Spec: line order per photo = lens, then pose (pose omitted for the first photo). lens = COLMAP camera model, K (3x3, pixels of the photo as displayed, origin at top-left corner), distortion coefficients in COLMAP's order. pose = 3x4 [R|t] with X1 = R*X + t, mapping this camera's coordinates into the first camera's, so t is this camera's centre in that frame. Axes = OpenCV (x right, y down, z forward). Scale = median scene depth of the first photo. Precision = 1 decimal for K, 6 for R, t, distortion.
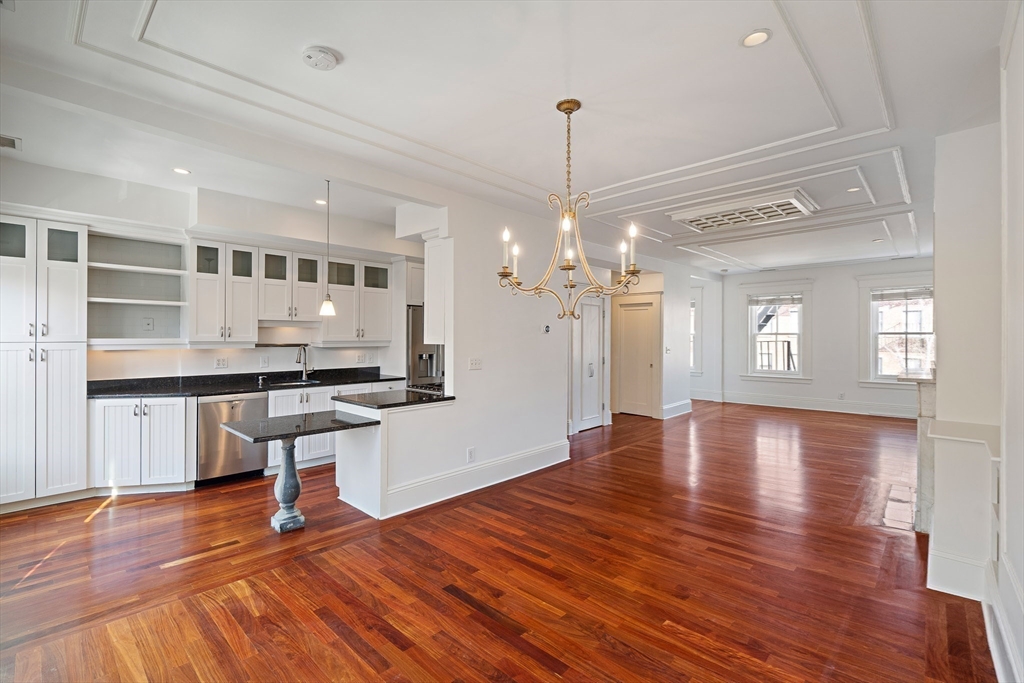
lens RADIAL K [[458.3, 0, 506.4], [0, 458.3, 338.8], [0, 0, 1]] dist [0.001330, -0.000262]
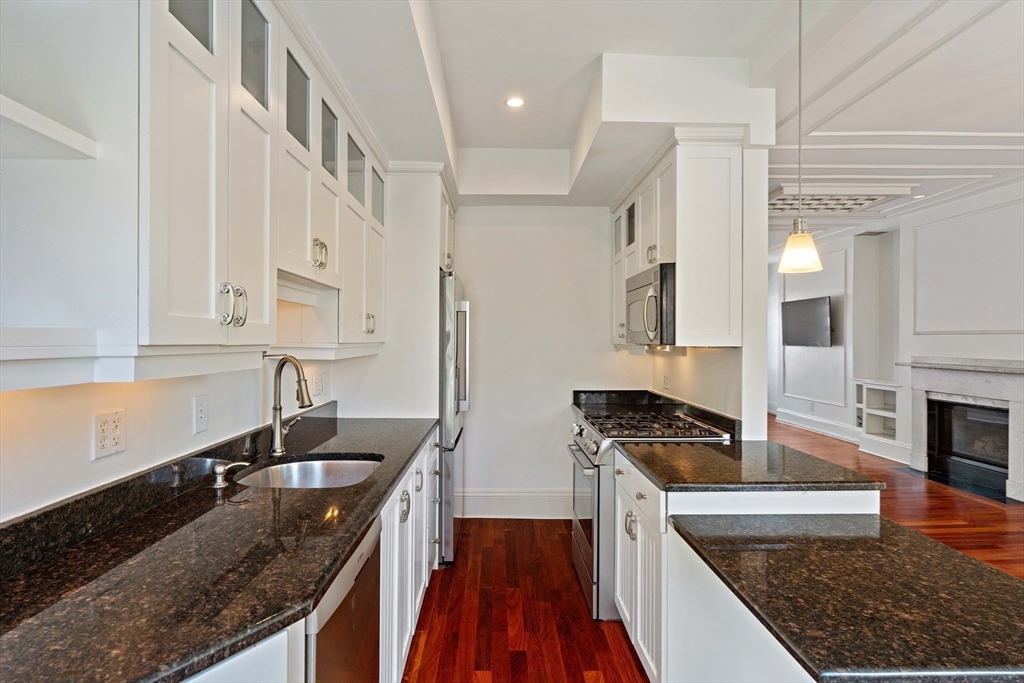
lens RADIAL K [[536.8, 0, 510.0], [0, 536.8, 340.5], [0, 0, 1]] dist [0.000351, 0.000025]
pose [[0.714154, -0.002735, 0.699984, -0.776384], [0.007955, 0.999959, -0.004209, 0.006693], [-0.699944, 0.008575, 0.714147, 0.758959]]
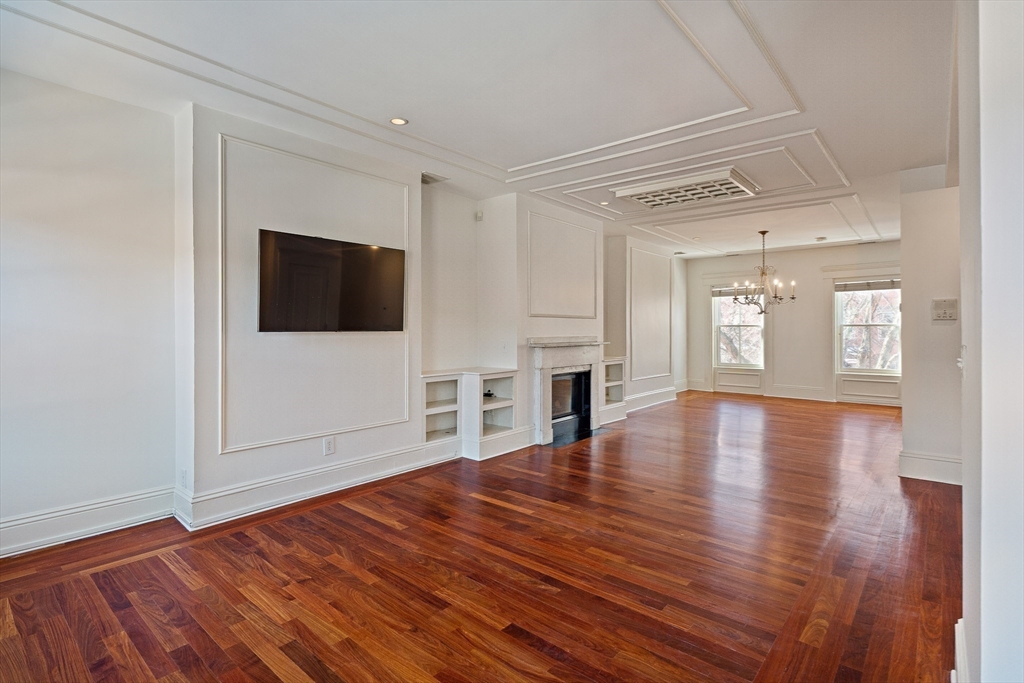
lens RADIAL K [[503.0, 0, 511.4], [0, 503.0, 334.5], [0, 0, 1]] dist [-0.001036, 0.000251]
pose [[-0.998384, -0.000776, -0.056831, 1.087569], [-0.001837, 0.999825, 0.018621, 0.015855], [0.056807, 0.018696, -0.998210, 2.368371]]
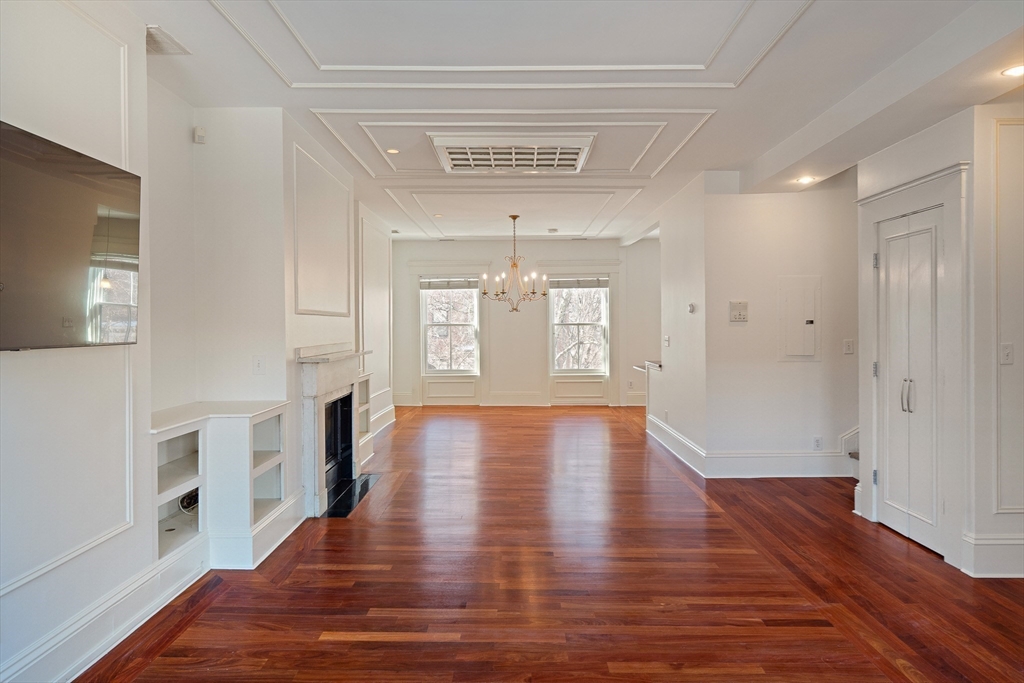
lens RADIAL K [[627.4, 0, 511.7], [0, 627.4, 334.5], [0, 0, 1]] dist [-0.002935, 0.004243]
pose [[-0.728555, 0.012366, -0.684876, 1.415199], [-0.001002, 0.999817, 0.019119, 0.006935], [0.684987, 0.014616, -0.728409, 2.023656]]
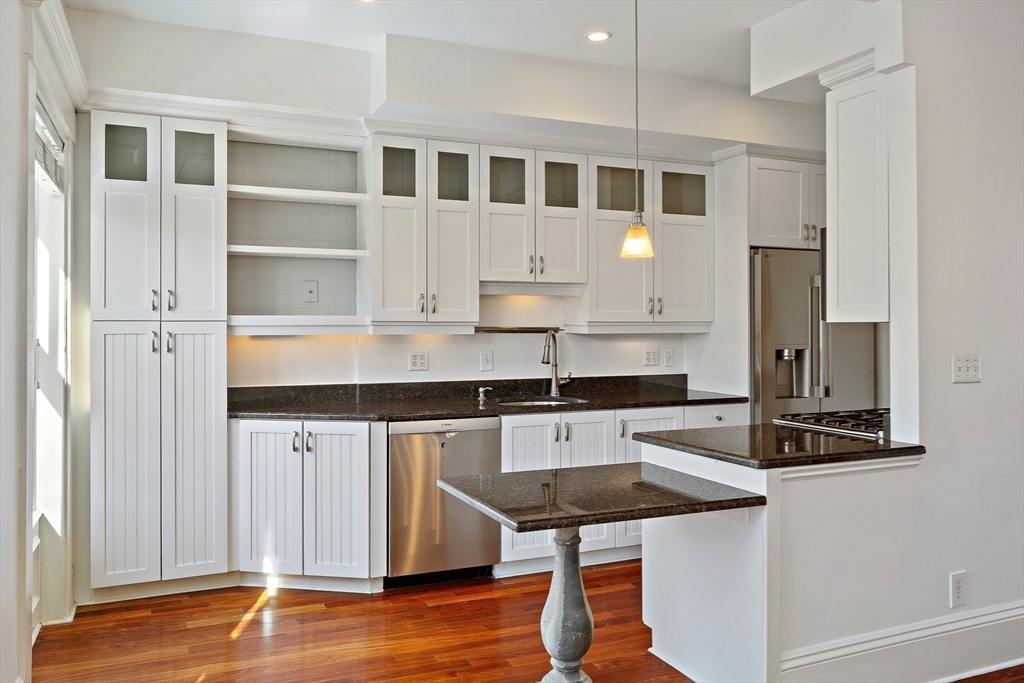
lens RADIAL K [[800.5, 0, 511.8], [0, 800.5, 335.1], [0, 0, 1]] dist [-0.011122, 0.000341]
pose [[0.921976, -0.001597, -0.387243, -0.171591], [0.003234, 0.999988, 0.003576, 0.020987], [0.387232, -0.004549, 0.921971, 0.186667]]
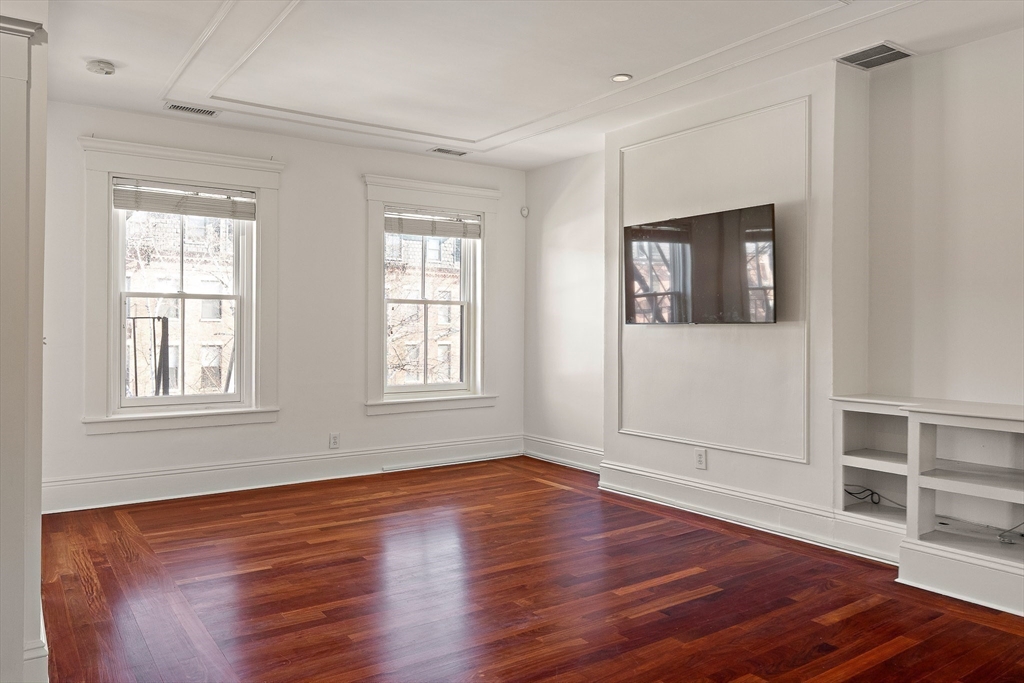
lens RADIAL K [[737.4, 0, 513.4], [0, 737.4, 337.0], [0, 0, 1]] dist [-0.011713, -0.001594]
pose [[0.195603, -0.008603, 0.980645, 0.153931], [-0.000519, 0.999960, 0.008876, 0.039425], [-0.980683, -0.002245, 0.195591, 1.455997]]
